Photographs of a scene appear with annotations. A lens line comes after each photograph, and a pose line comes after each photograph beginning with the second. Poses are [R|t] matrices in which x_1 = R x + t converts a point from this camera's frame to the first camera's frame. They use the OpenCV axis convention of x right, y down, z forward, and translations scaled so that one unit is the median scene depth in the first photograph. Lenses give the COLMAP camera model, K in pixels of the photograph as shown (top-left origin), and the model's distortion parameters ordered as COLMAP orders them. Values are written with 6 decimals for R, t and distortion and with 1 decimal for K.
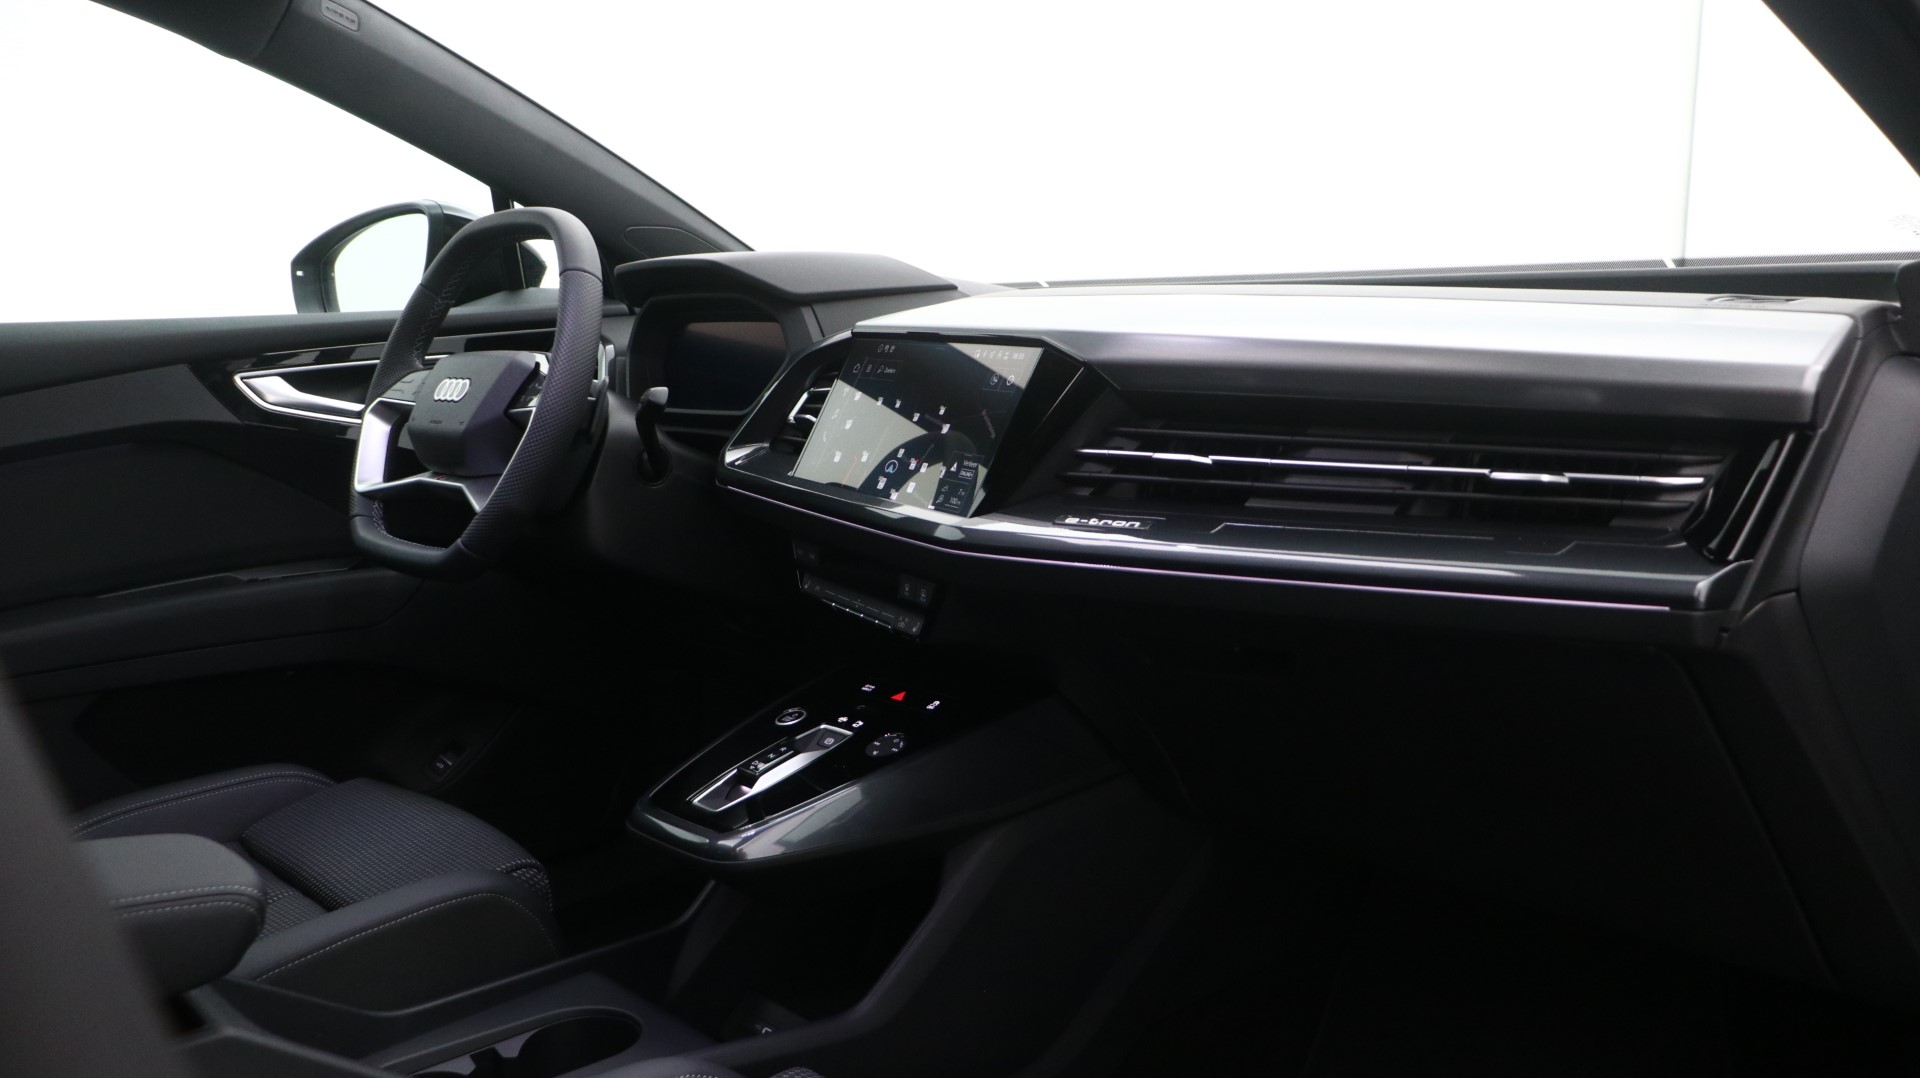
lens RADIAL K [[1565.6, 0, 960.0], [0, 1565.6, 539.0], [0, 0, 1]] dist [-0.078335, 0.002914]
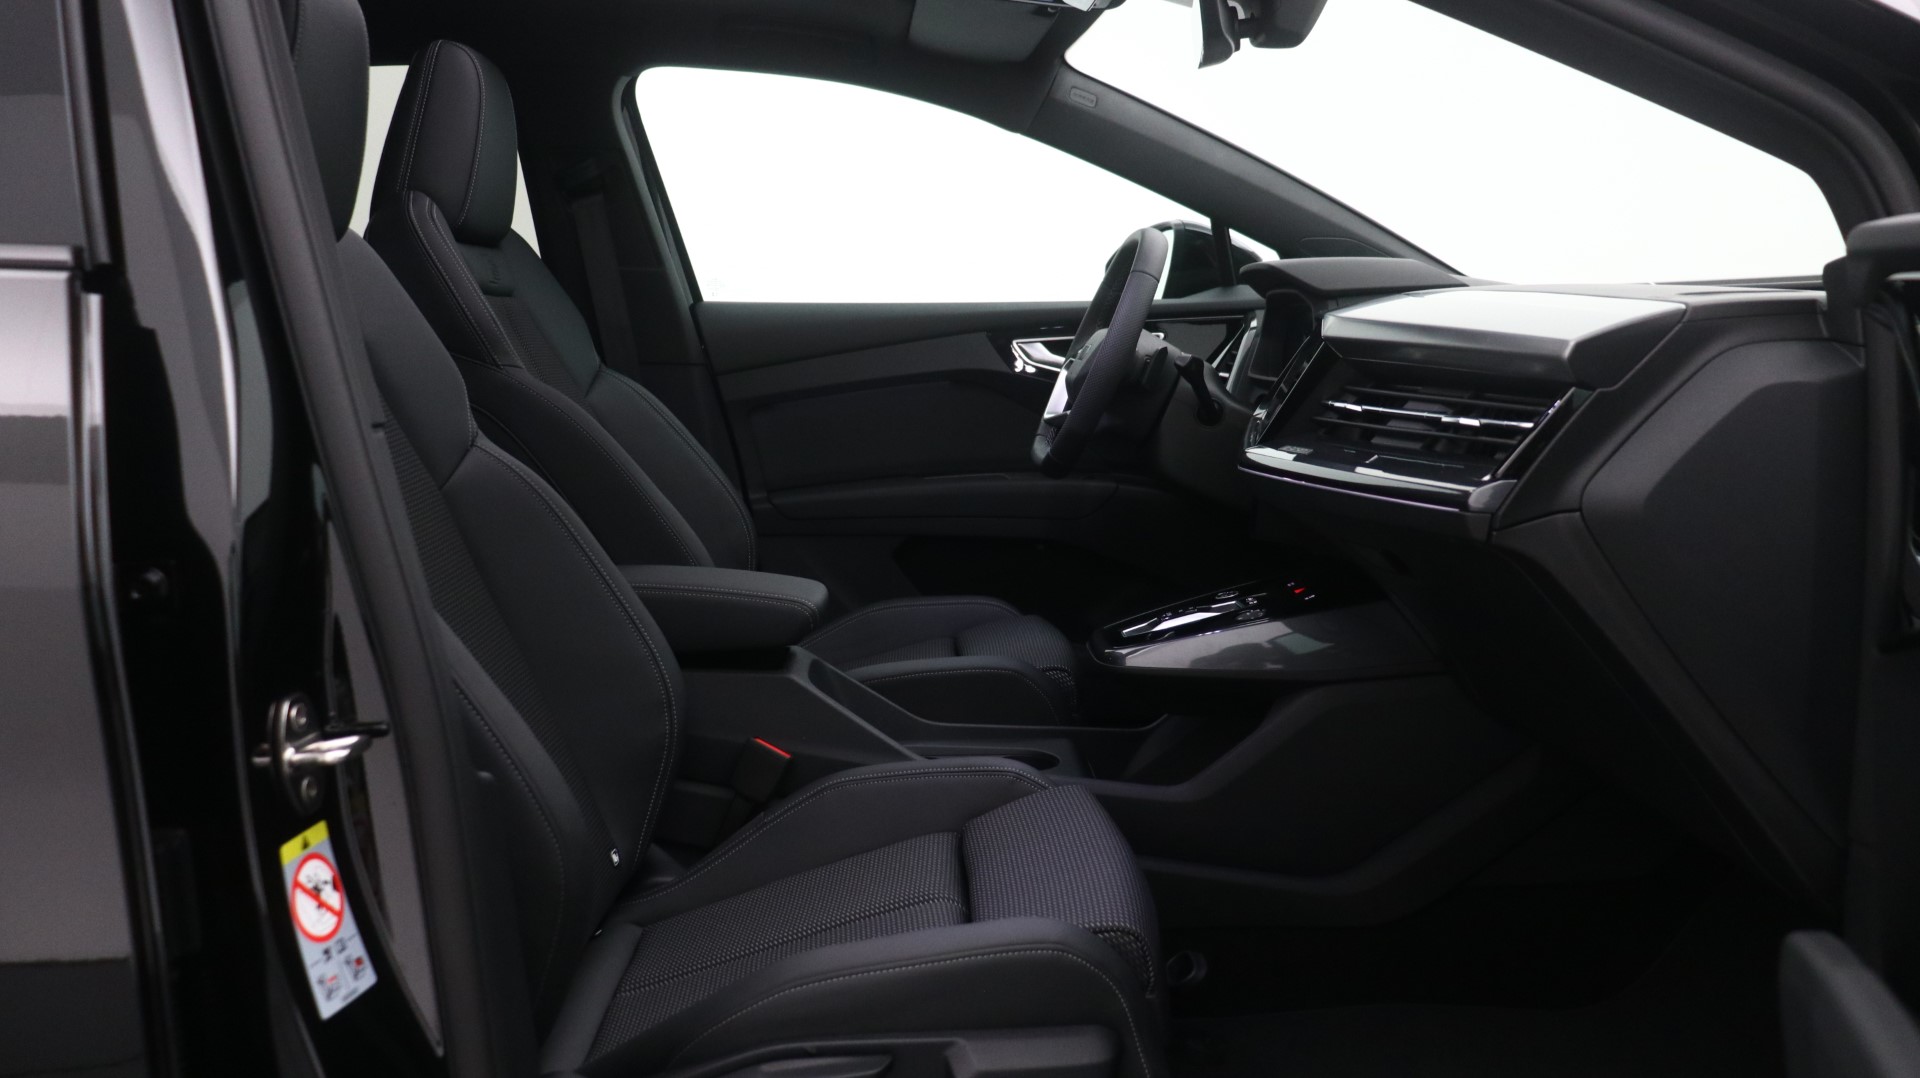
lens RADIAL K [[1538.1, 0, 961.1], [0, 1538.1, 549.0], [0, 0, 1]] dist [-0.011672, 0.006372]
pose [[0.752335, 0.117644, -0.648191, 0.746684], [-0.115563, 0.992237, 0.045956, 0.049401], [0.648565, 0.040332, 0.760090, -0.261549]]
